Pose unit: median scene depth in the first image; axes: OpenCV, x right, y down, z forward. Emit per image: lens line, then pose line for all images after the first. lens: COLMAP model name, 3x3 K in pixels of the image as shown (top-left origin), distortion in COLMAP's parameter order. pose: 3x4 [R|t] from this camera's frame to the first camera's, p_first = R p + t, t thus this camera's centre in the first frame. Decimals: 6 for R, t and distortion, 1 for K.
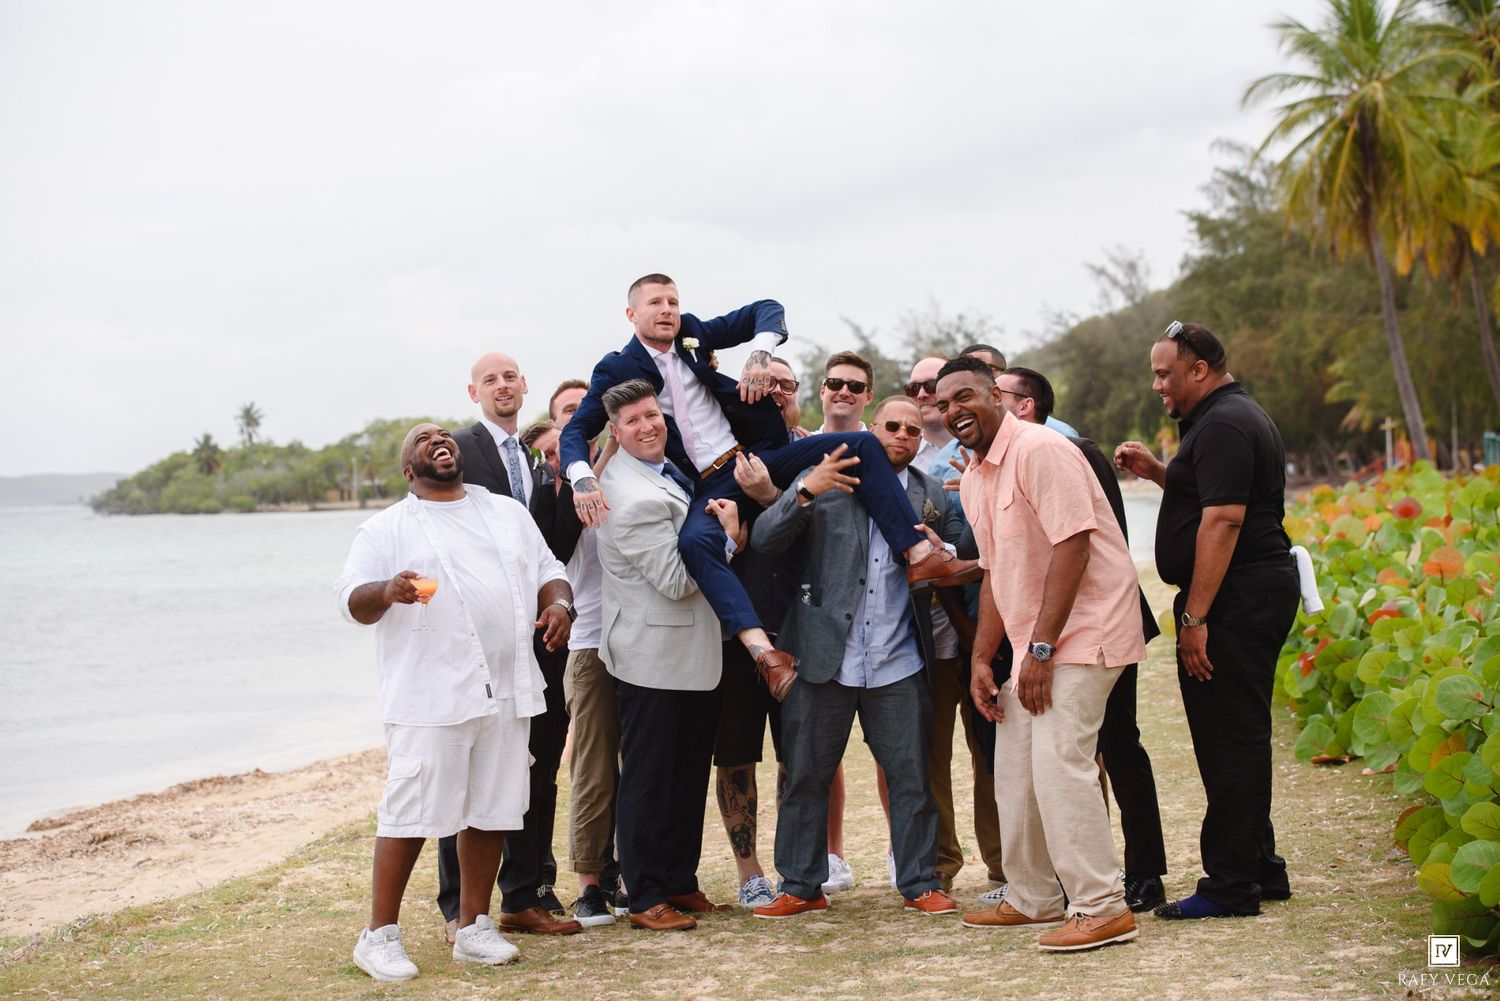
lens RADIAL K [[2998.5, 0, 750.0], [0, 2998.5, 500.5], [0, 0, 1]] dist [-0.035538, -0.666531]
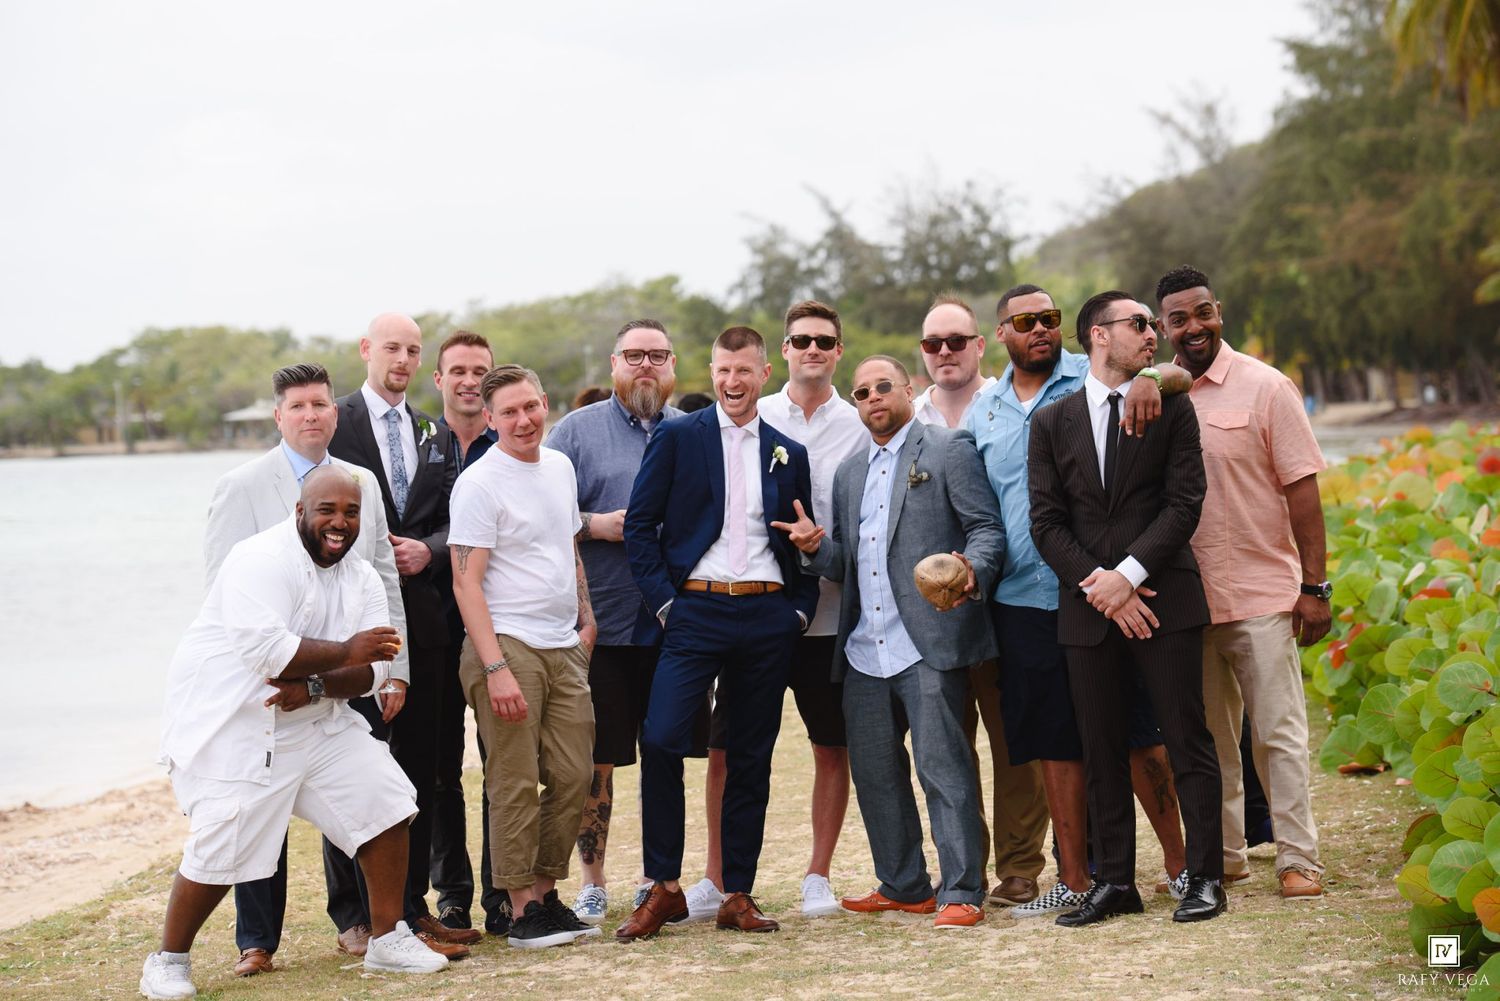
lens RADIAL K [[4319.8, 0, 750.0], [0, 4319.8, 500.5], [0, 0, 1]] dist [0.261120, -0.344828]
pose [[0.999856, -0.003617, 0.016556, 0.002606], [0.003371, 0.999885, 0.014811, -0.004207], [-0.016608, -0.014753, 0.999753, -0.133528]]
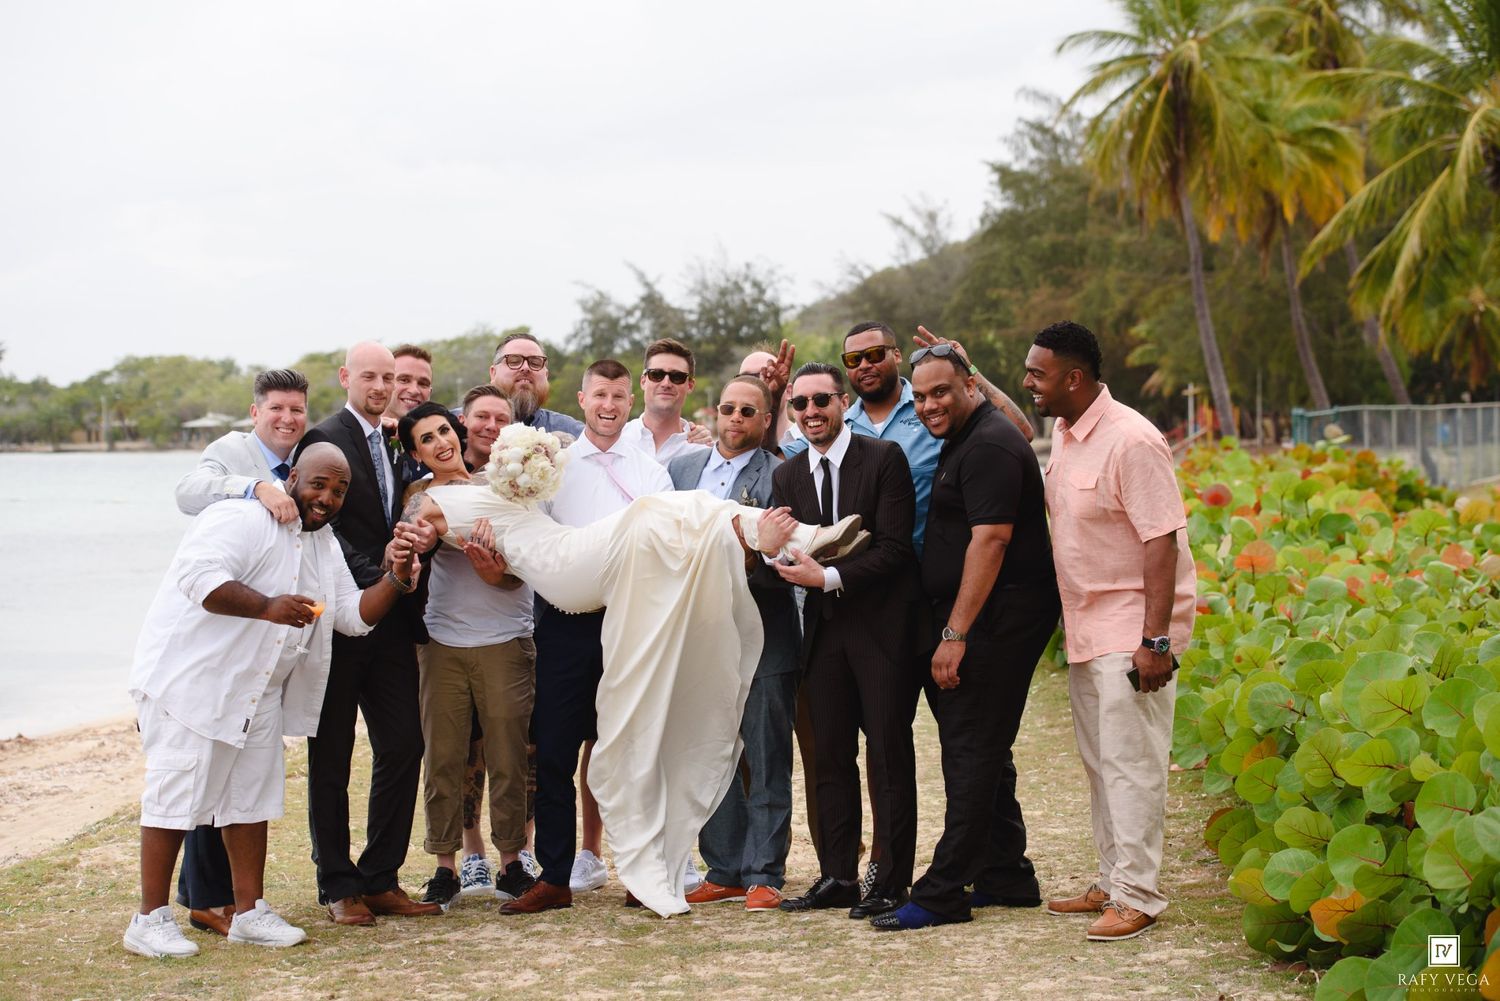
lens RADIAL K [[3169.9, 0, 750.0], [0, 3169.9, 500.5], [0, 0, 1]] dist [-0.029065, -0.233087]
pose [[0.997008, 0.022566, 0.073932, -0.009541], [-0.023765, 0.999599, 0.015379, -0.007137], [-0.073555, -0.017090, 0.997145, -0.027150]]
